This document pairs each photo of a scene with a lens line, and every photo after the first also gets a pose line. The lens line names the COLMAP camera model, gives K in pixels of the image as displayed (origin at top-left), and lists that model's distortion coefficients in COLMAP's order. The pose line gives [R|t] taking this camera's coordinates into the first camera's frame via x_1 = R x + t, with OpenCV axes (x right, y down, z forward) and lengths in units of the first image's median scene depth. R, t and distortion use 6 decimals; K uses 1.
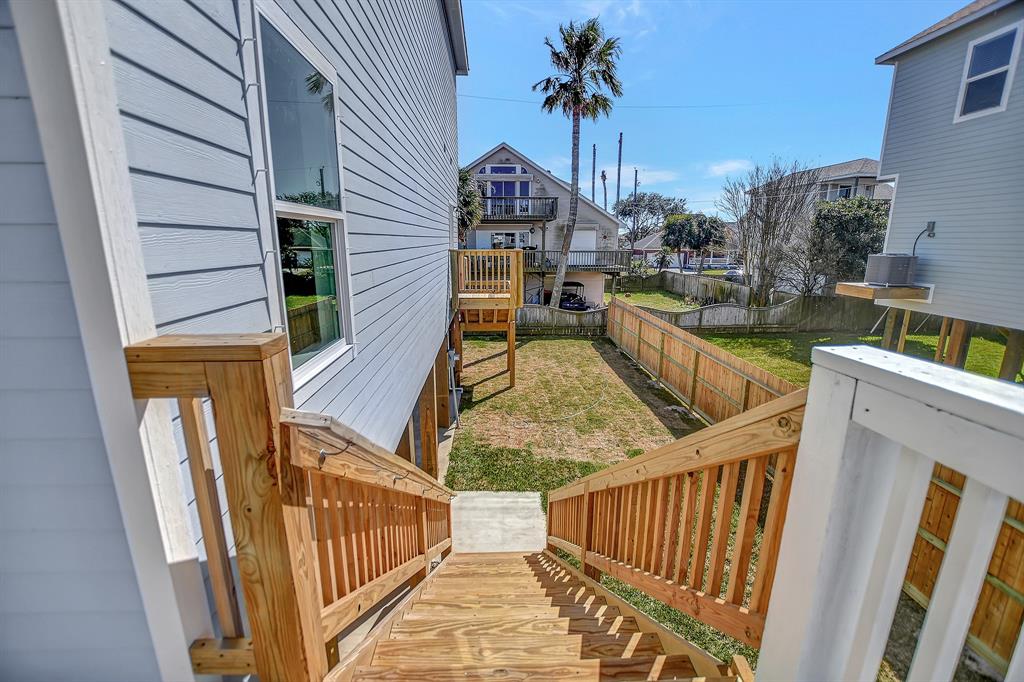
lens RADIAL K [[450.8, 0, 511.3], [0, 450.8, 345.0], [0, 0, 1]] dist [-0.033091, 0.004292]
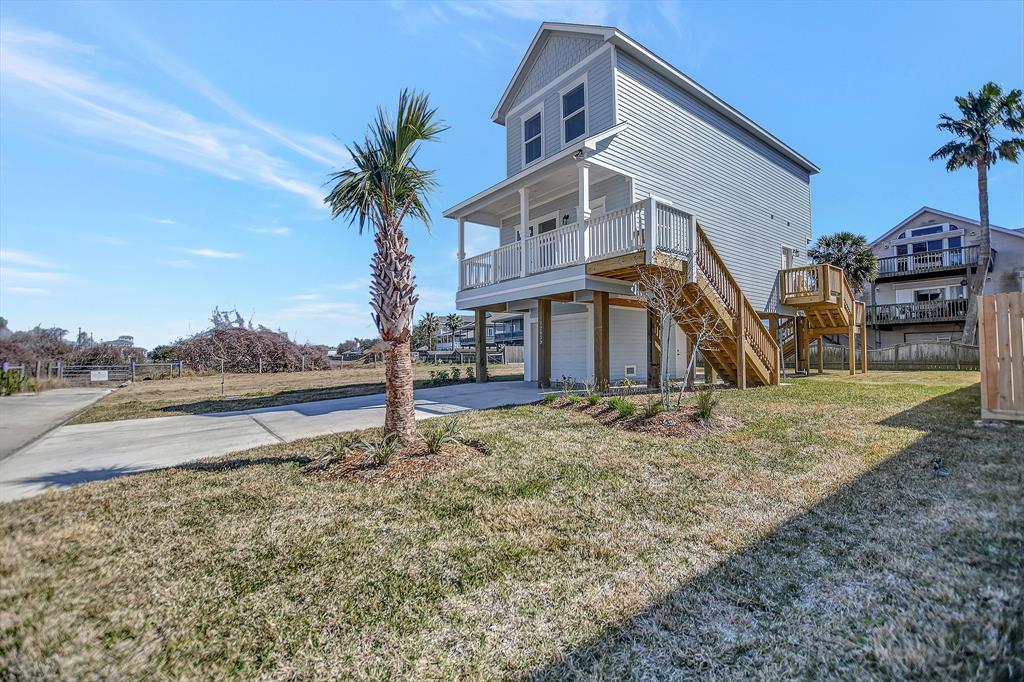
lens RADIAL K [[450.8, 0, 511.3], [0, 450.8, 345.0], [0, 0, 1]] dist [-0.033091, 0.004292]
pose [[0.572078, -0.034934, -0.819455, 0.337776], [-0.174201, 0.971123, -0.163013, 0.274170], [0.801486, 0.236006, 0.549473, -0.380170]]
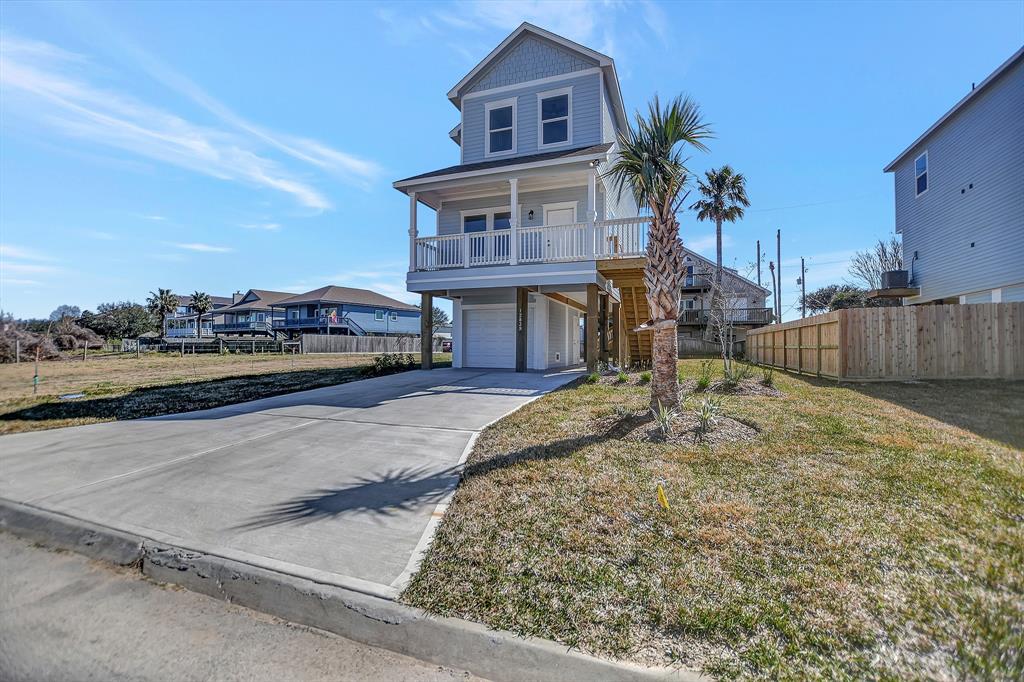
lens RADIAL K [[450.8, 0, 511.3], [0, 450.8, 345.0], [0, 0, 1]] dist [-0.033091, 0.004292]
pose [[0.918350, -0.008120, -0.395685, 0.092981], [-0.087289, 0.971014, -0.222515, 0.331549], [0.386022, 0.238885, 0.891022, -0.590284]]
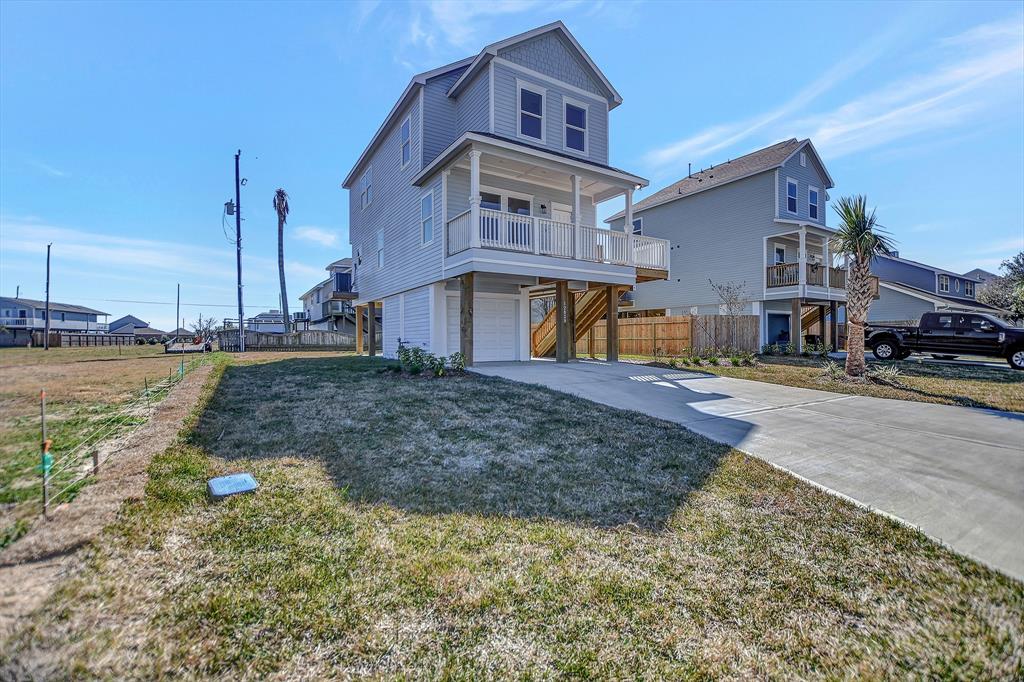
lens RADIAL K [[450.8, 0, 511.3], [0, 450.8, 345.0], [0, 0, 1]] dist [-0.033091, 0.004292]
pose [[0.880476, -0.009316, 0.474000, -0.552272], [0.113122, 0.975057, -0.190965, 0.316915], [-0.460398, 0.221760, 0.859568, -0.543588]]
